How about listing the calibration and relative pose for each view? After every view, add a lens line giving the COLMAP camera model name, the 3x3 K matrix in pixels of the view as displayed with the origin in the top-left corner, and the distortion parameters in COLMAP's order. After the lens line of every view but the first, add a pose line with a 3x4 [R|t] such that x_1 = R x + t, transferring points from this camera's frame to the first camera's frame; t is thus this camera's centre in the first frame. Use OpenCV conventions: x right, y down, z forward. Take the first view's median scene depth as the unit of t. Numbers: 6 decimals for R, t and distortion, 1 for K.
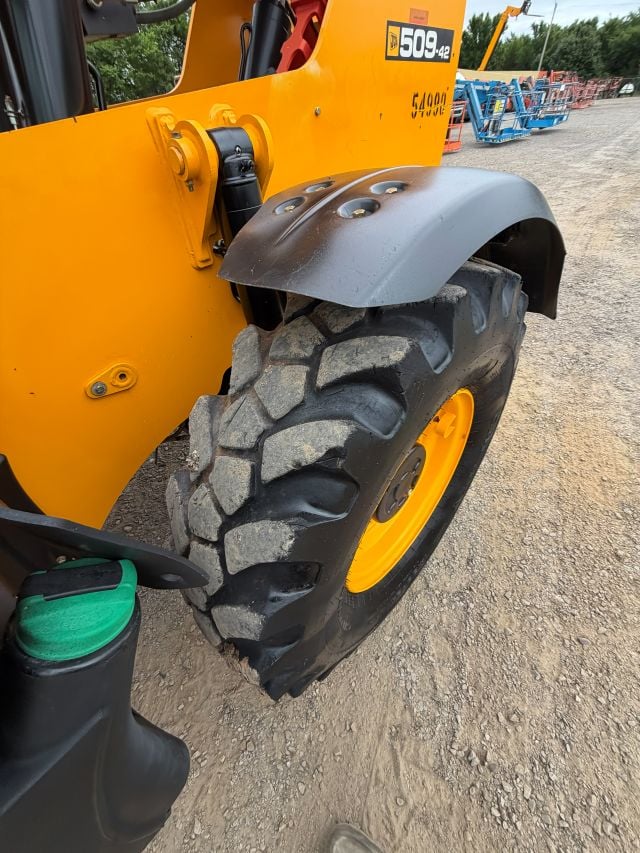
lens RADIAL K [[339.6, 0, 321.0], [0, 339.6, 423.1], [0, 0, 1]] dist [-0.000460, 0.000105]
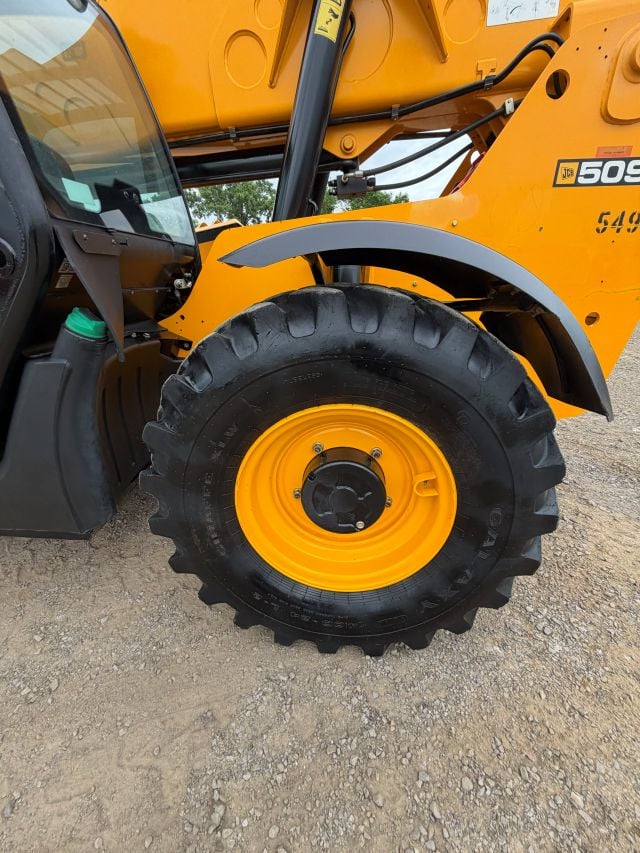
lens RADIAL K [[339.6, 0, 317.1], [0, 339.6, 425.0], [0, 0, 1]] dist [-0.000460, 0.000105]
pose [[0.617690, 0.344181, -0.707106, 0.726850], [-0.554983, 0.827823, -0.081865, 0.110301], [0.557182, 0.442999, 0.702353, 0.108511]]
